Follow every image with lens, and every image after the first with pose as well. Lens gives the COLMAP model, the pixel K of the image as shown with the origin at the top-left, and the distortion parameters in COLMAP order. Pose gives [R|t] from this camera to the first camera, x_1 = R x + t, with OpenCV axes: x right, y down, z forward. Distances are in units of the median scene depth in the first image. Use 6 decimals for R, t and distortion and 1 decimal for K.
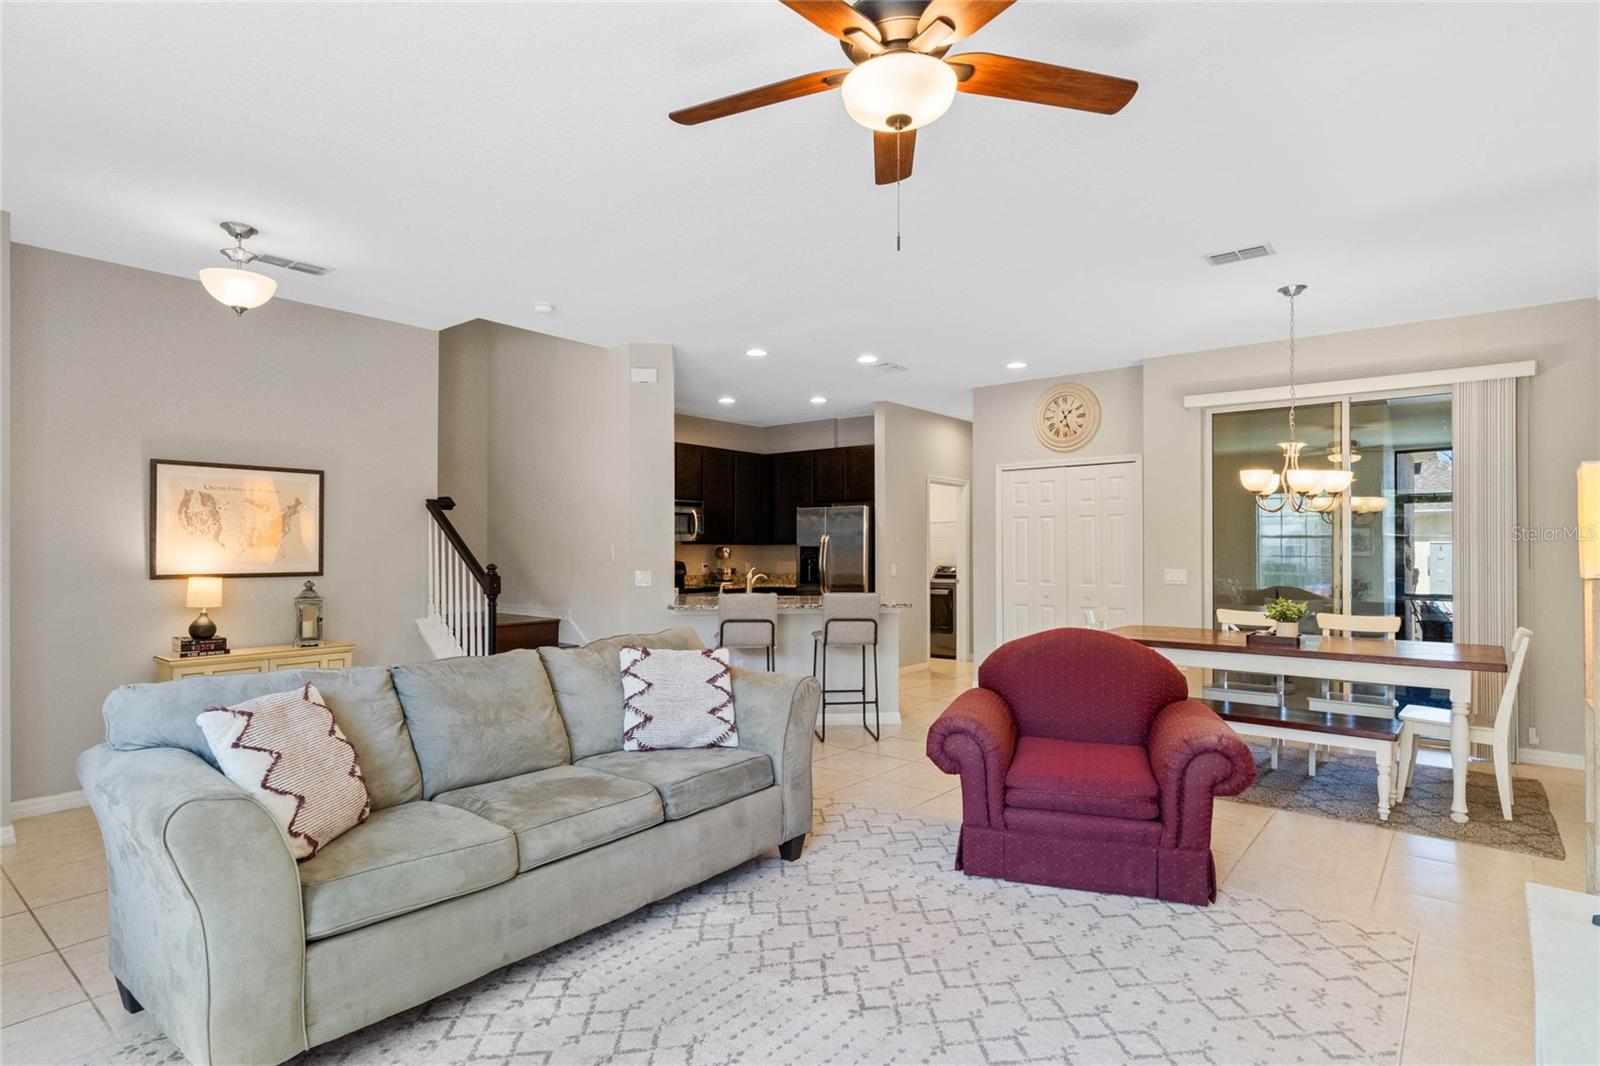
lens RADIAL K [[830.9, 0, 800.0], [0, 830.9, 533.0], [0, 0, 1]] dist [-0.000056, -0.000028]
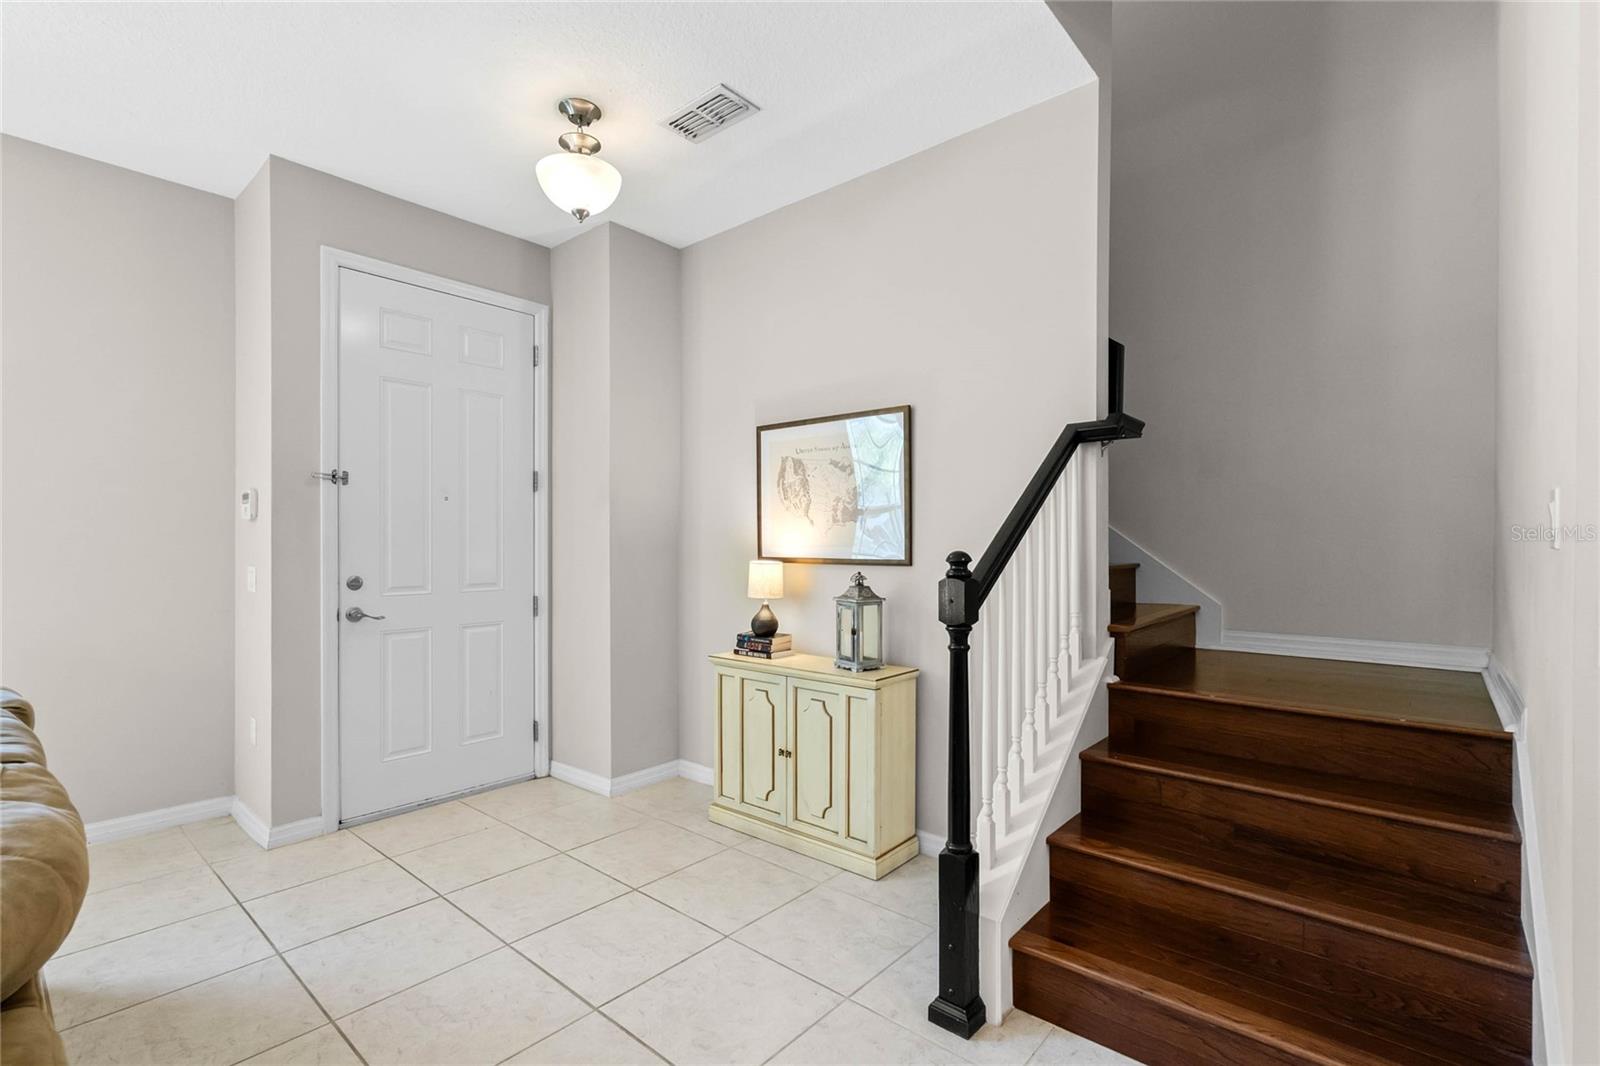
lens RADIAL K [[728.9, 0, 799.6], [0, 728.9, 546.7], [0, 0, 1]] dist [0.001025, 0.000065]
pose [[-0.028116, 0.003799, -0.999597, -0.000904], [0.015168, 0.999879, 0.003373, 0.036432], [0.999490, -0.015067, -0.028170, 1.034606]]
